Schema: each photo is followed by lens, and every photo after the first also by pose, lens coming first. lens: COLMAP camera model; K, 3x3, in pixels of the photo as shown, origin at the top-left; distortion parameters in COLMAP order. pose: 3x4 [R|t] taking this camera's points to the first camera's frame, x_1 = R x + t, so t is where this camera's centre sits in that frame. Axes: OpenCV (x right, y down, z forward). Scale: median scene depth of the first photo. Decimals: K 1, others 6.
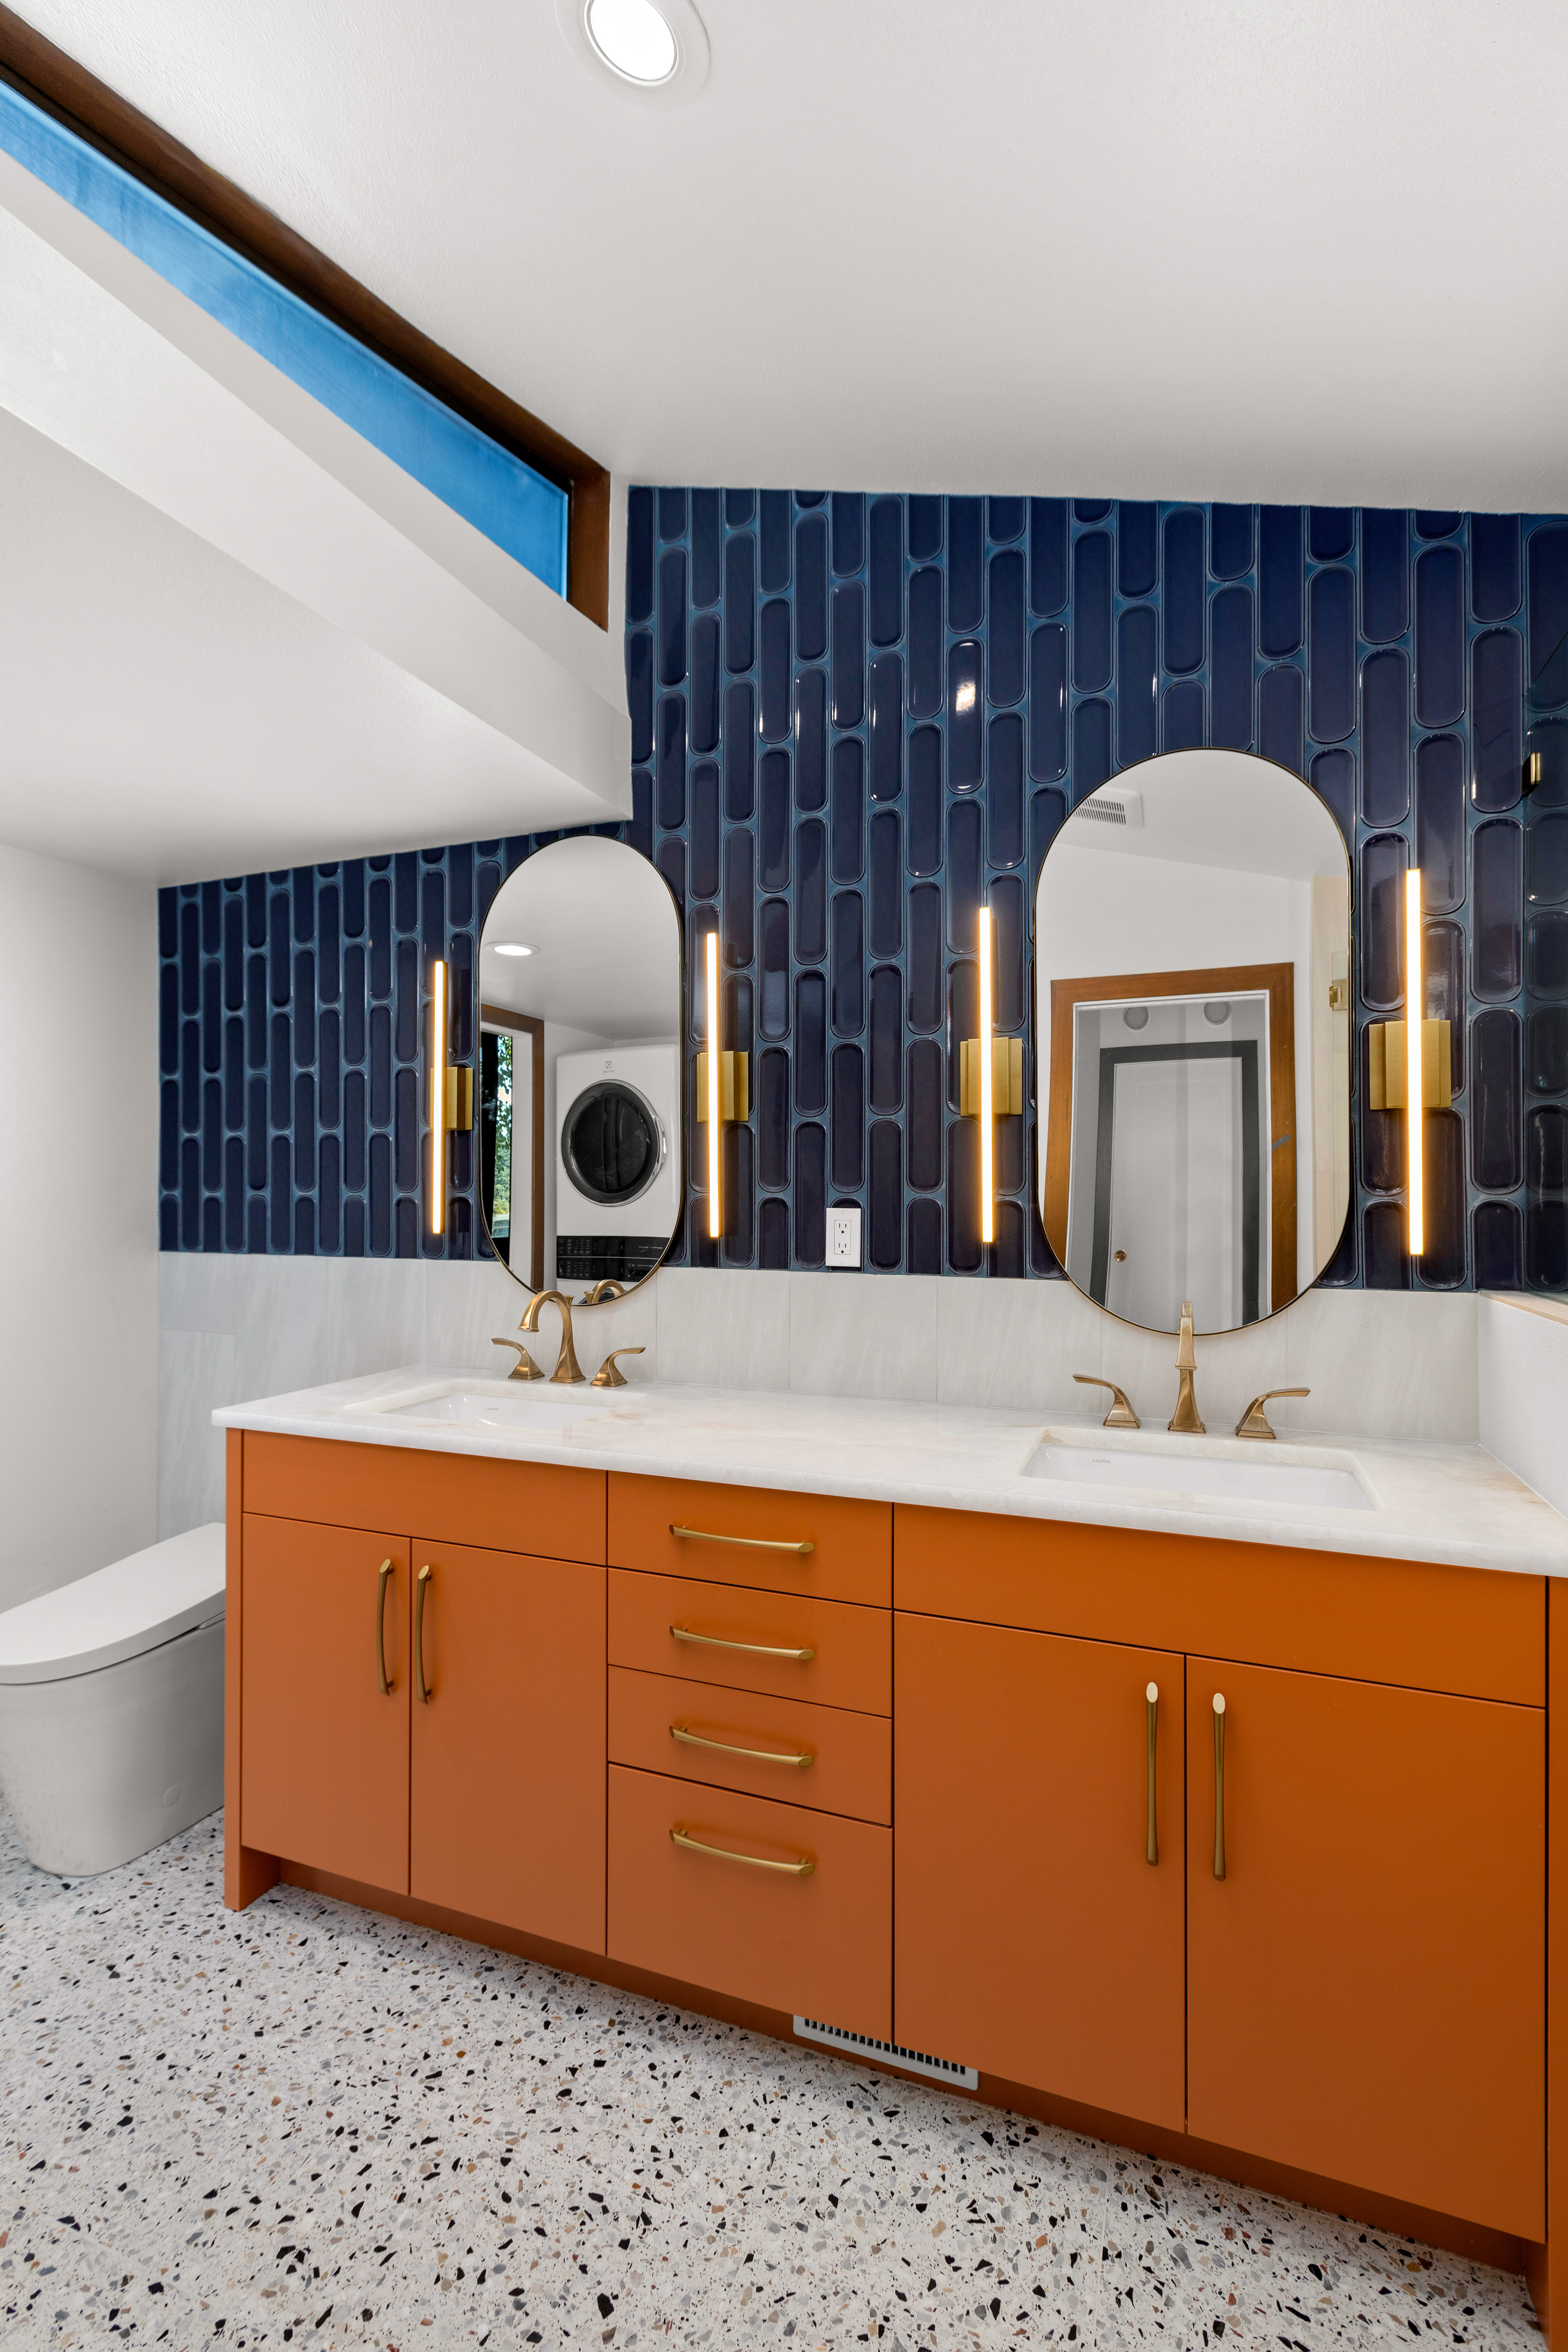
lens RADIAL K [[1069.0, 0, 737.1], [0, 1069.0, 1186.7], [0, 0, 1]] dist [-0.000508, 0.000273]
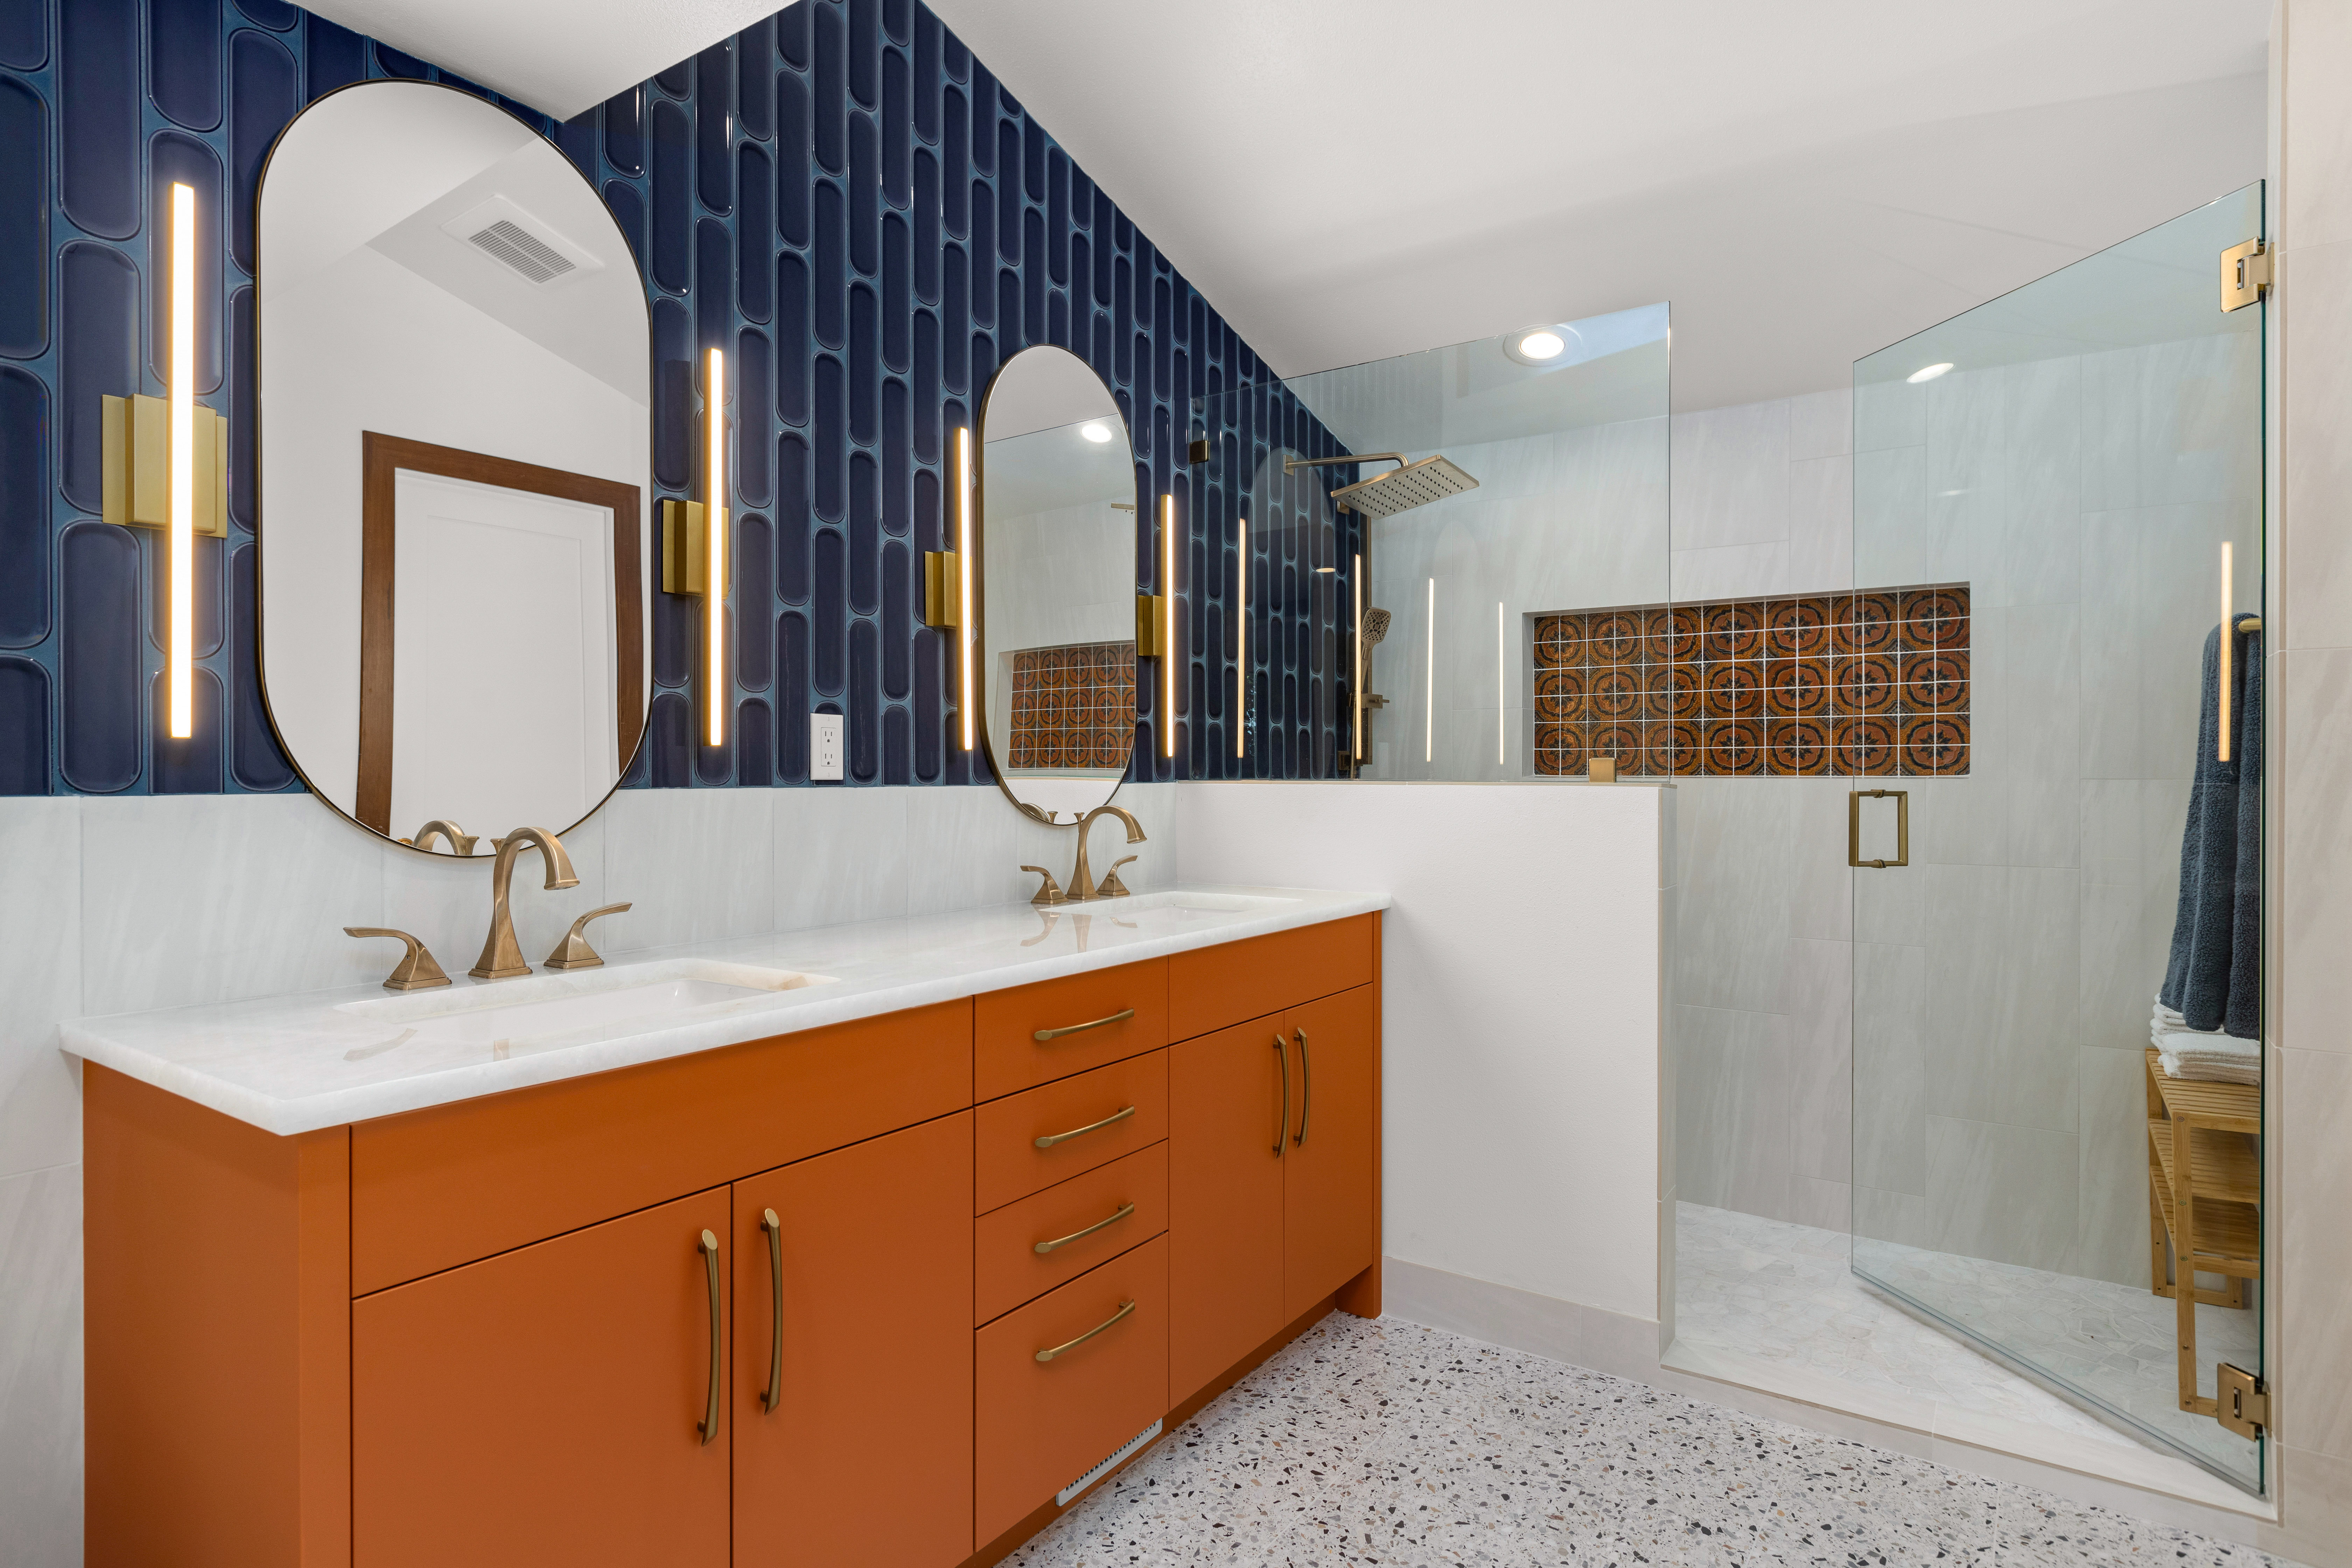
lens RADIAL K [[1314.2, 0, 1166.7], [0, 1314.2, 777.7], [0, 0, 1]] dist [0.008872, -0.000902]
pose [[0.201154, -0.003023, 0.979555, -0.928770], [-0.002872, 0.999989, 0.003676, 0.069176], [-0.979555, -0.003553, 0.201143, 0.516223]]
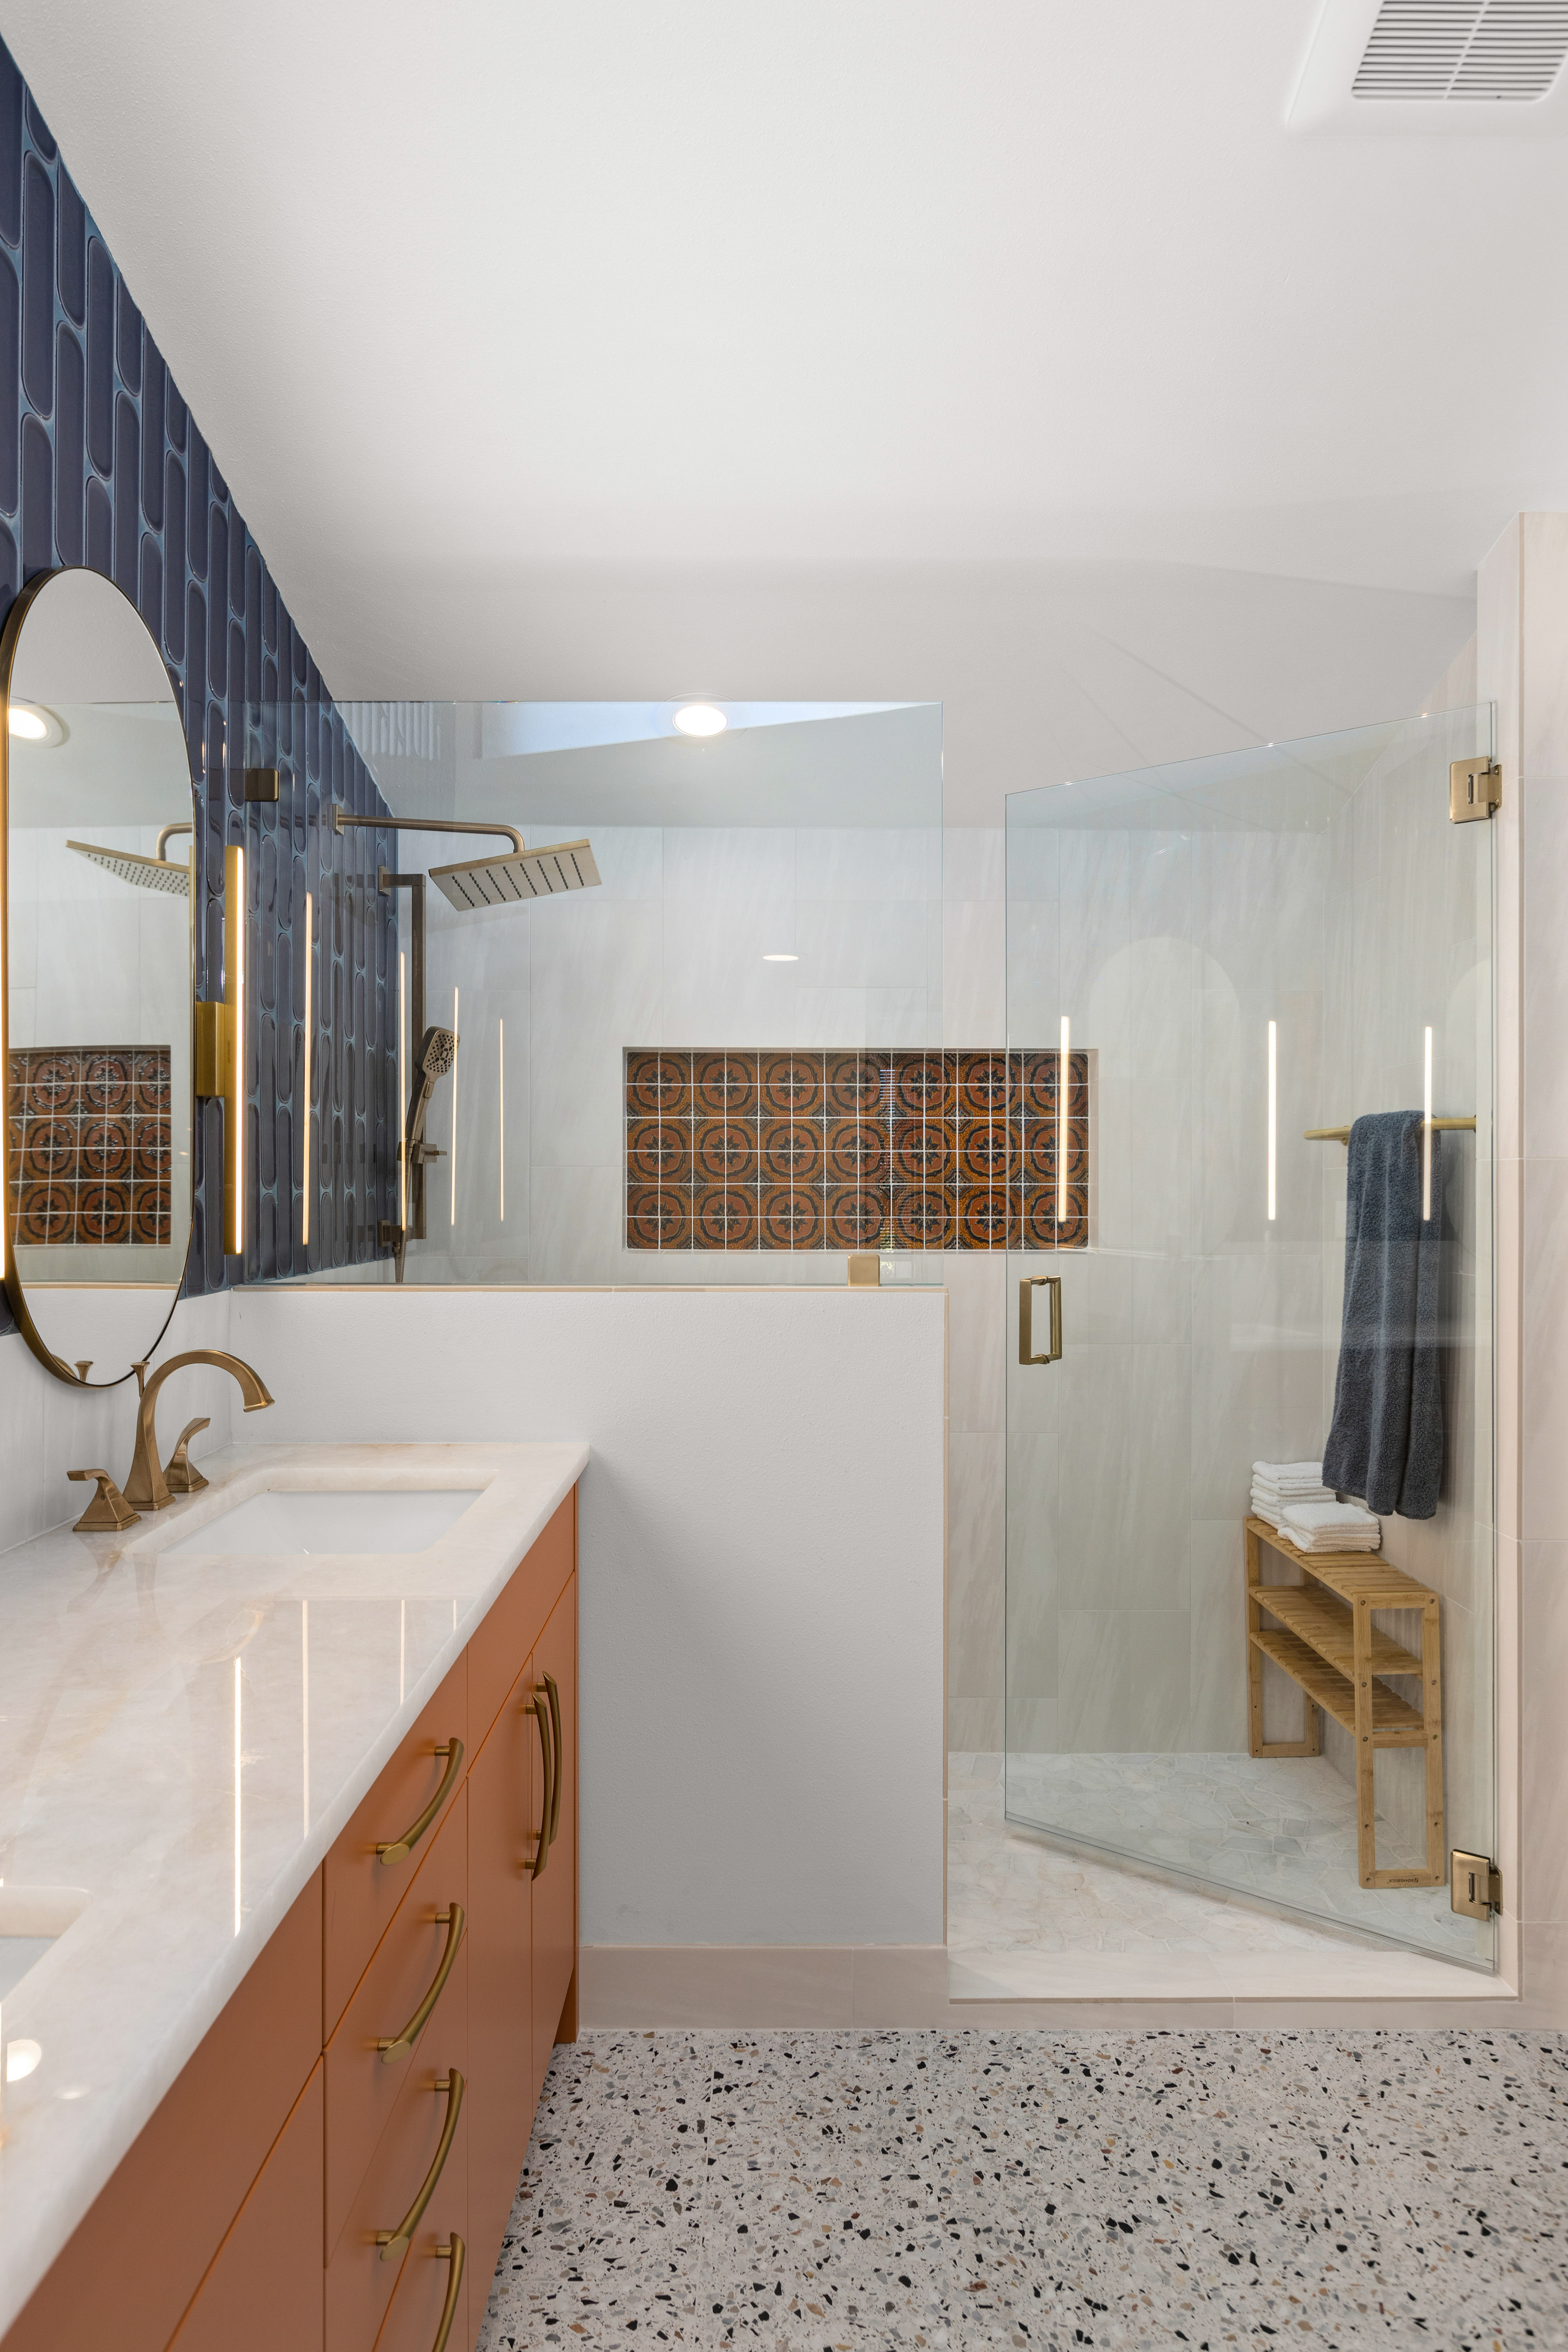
lens RADIAL K [[1480.5, 0, 795.2], [0, 1480.5, 1176.4], [0, 0, 1]] dist [0.001841, -0.001656]
pose [[-0.406657, 0.003151, 0.913575, -0.622971], [-0.003876, 0.999979, -0.005174, -0.000889], [-0.913572, -0.005645, -0.406637, 0.876717]]
